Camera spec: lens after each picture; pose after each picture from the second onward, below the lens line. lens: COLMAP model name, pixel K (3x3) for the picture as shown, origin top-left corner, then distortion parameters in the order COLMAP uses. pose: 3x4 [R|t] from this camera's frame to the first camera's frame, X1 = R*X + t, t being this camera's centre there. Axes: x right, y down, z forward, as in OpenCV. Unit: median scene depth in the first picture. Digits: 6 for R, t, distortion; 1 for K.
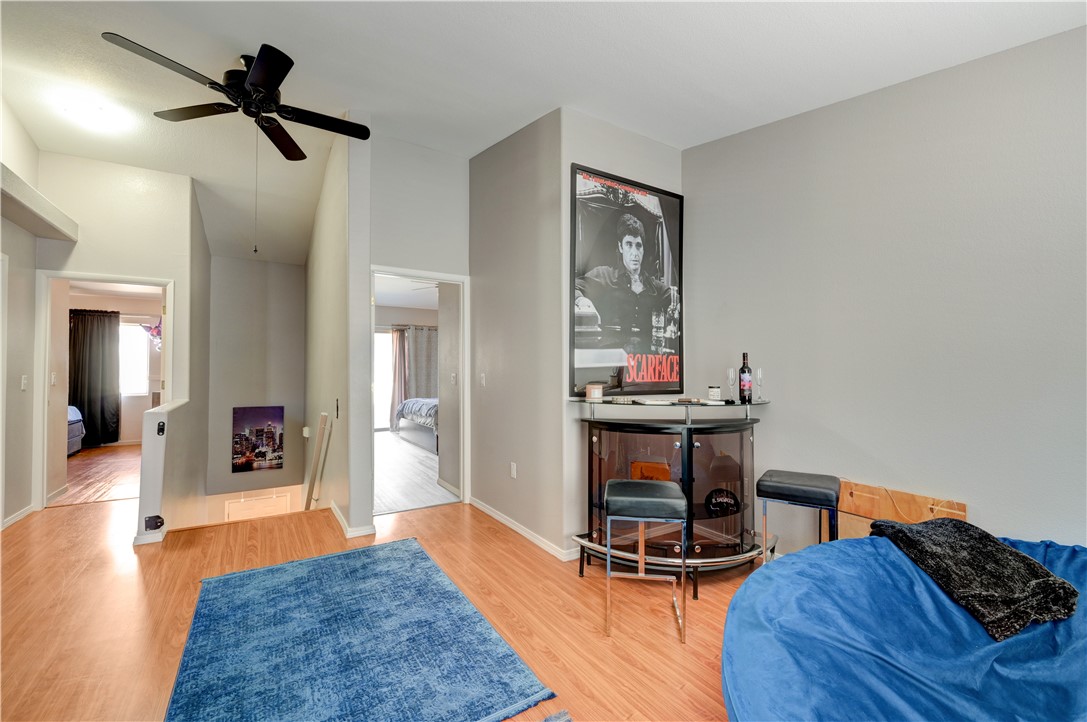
lens RADIAL K [[450.2, 0, 547.7], [0, 450.2, 364.0], [0, 0, 1]] dist [-0.000983, 0.000555]
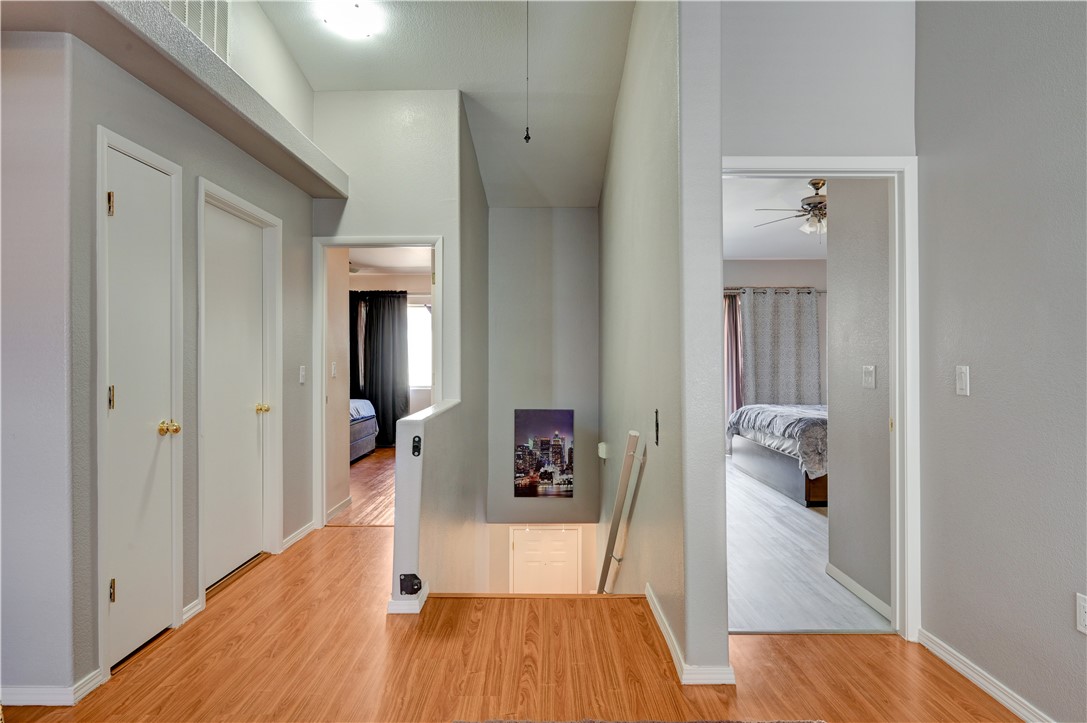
lens RADIAL K [[612.0, 0, 538.8], [0, 612.0, 363.1], [0, 0, 1]] dist [-0.004848, -0.000274]
pose [[0.833365, 0.001877, -0.552720, -0.120875], [0.009554, 0.999796, 0.017801, 0.003240], [0.552640, -0.020116, 0.833177, 0.204349]]
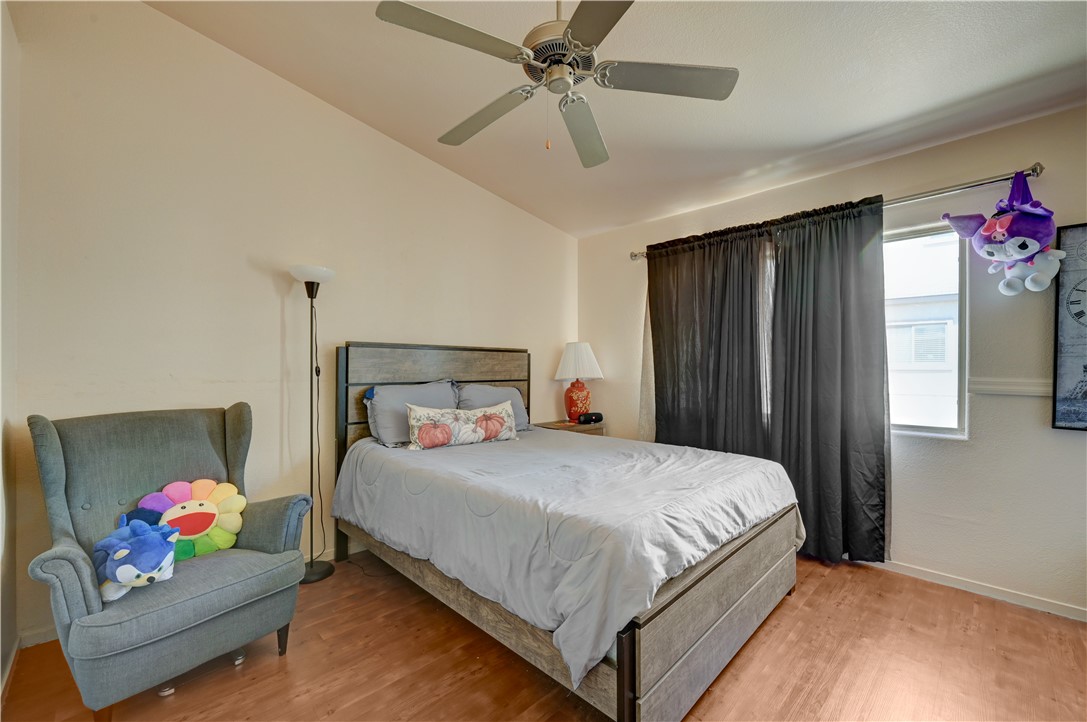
lens RADIAL K [[431.5, 0, 548.1], [0, 431.5, 370.2], [0, 0, 1]] dist [-0.001236, 0.001118]
pose [[0.202007, 0.002486, -0.979381, -0.831832], [0.016940, 0.999838, 0.006032, 0.017623], [0.979238, -0.017809, 0.201932, 0.830892]]
